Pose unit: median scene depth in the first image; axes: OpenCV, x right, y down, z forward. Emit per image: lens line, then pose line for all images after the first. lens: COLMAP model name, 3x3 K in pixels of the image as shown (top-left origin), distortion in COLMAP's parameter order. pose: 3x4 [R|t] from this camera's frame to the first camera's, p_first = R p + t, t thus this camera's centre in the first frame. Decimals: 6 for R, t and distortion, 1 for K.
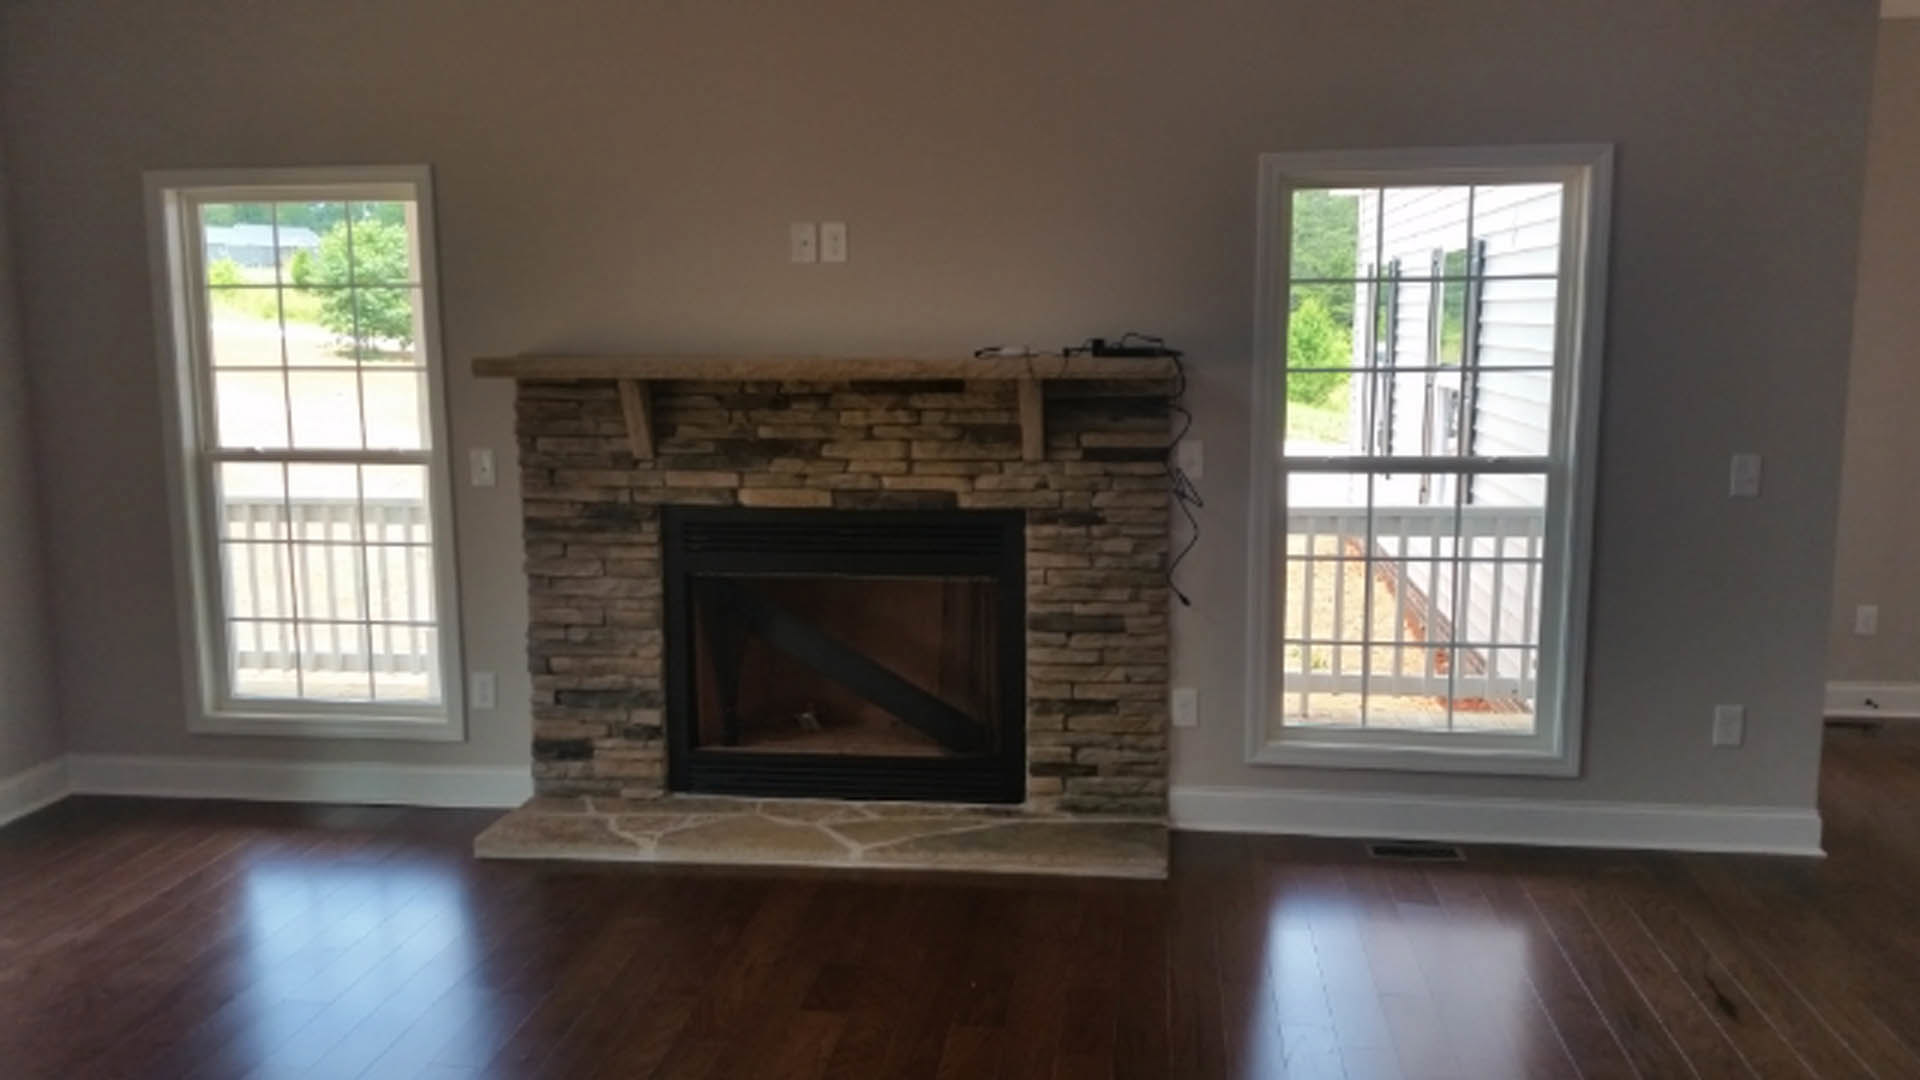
lens RADIAL K [[1531.2, 0, 986.5], [0, 1531.2, 537.6], [0, 0, 1]] dist [0.138308, -0.298434]
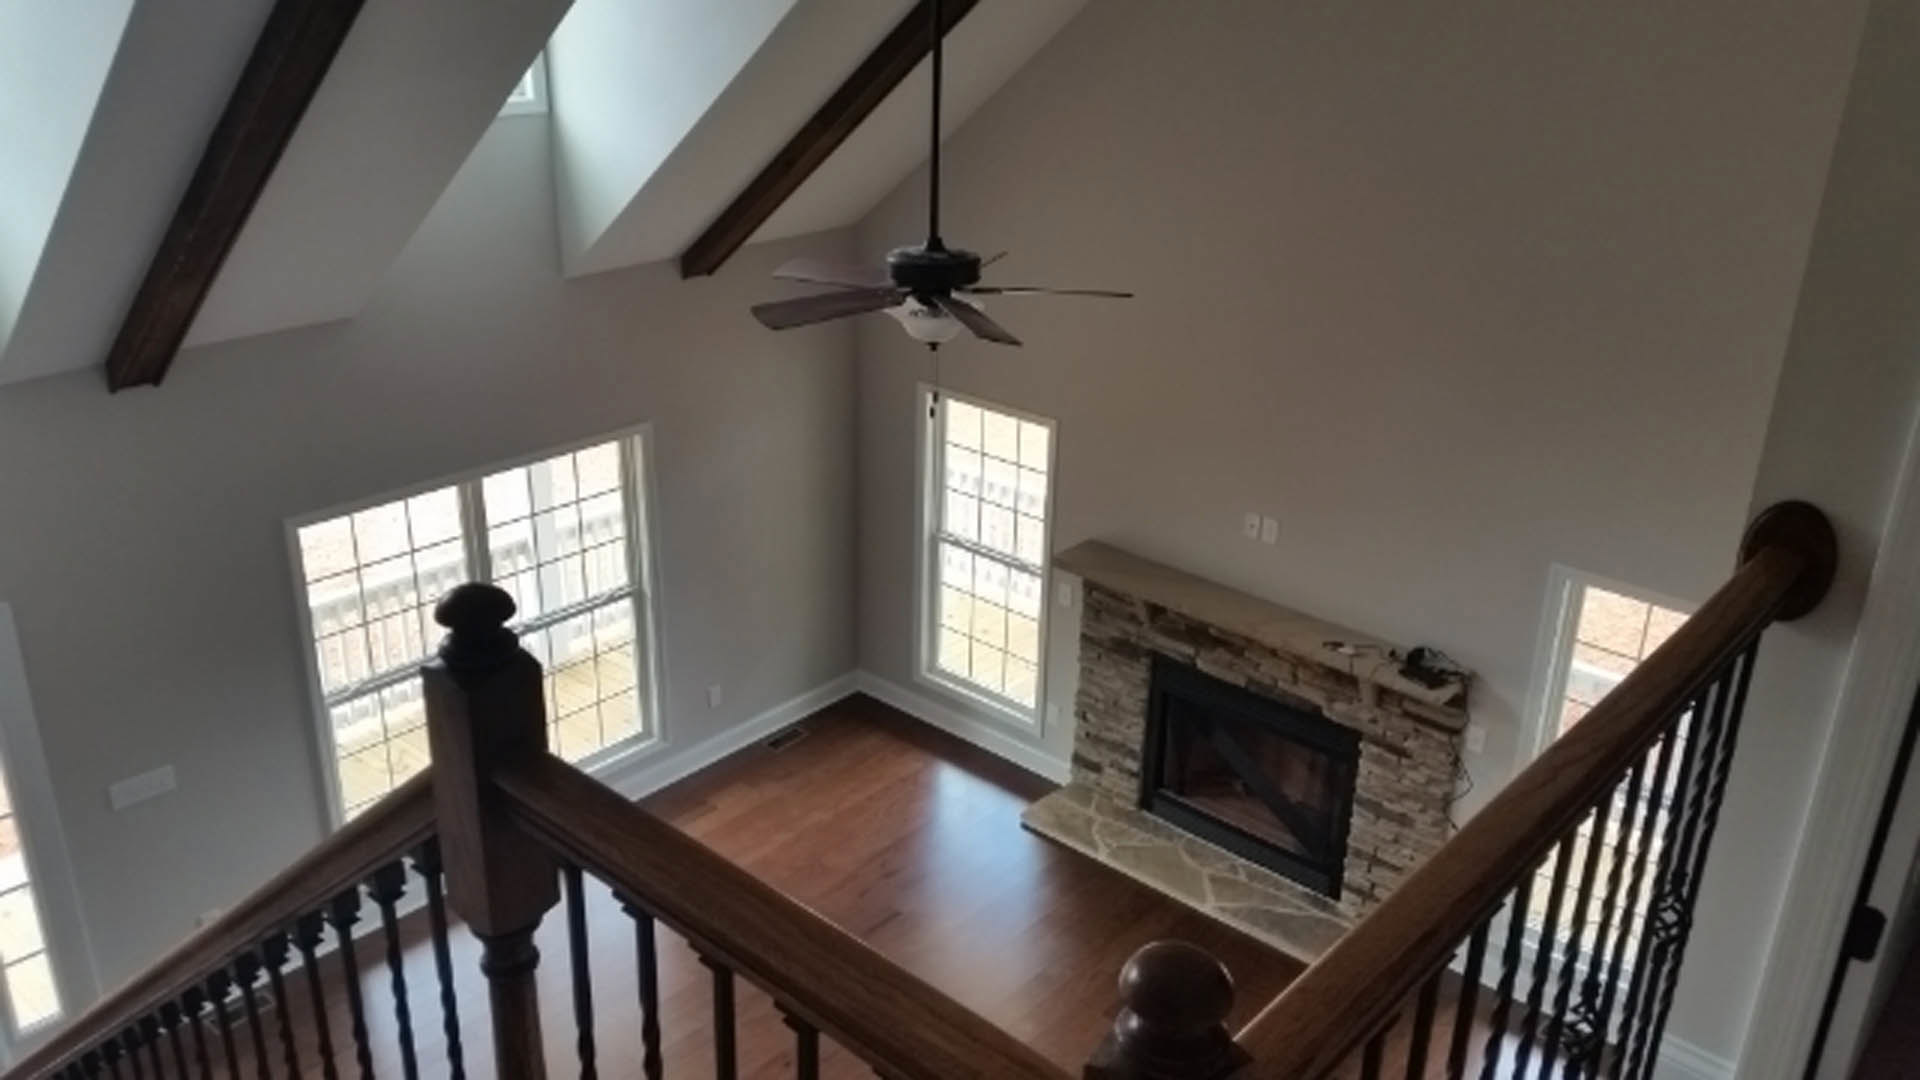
lens RADIAL K [[1531.2, 0, 986.5], [0, 1531.2, 537.6], [0, 0, 1]] dist [0.138308, -0.298434]
pose [[0.827790, 0.244881, -0.504774, 0.421523], [-0.119021, 0.955886, 0.268544, -0.541100], [0.548267, -0.162220, 0.820419, -0.380535]]
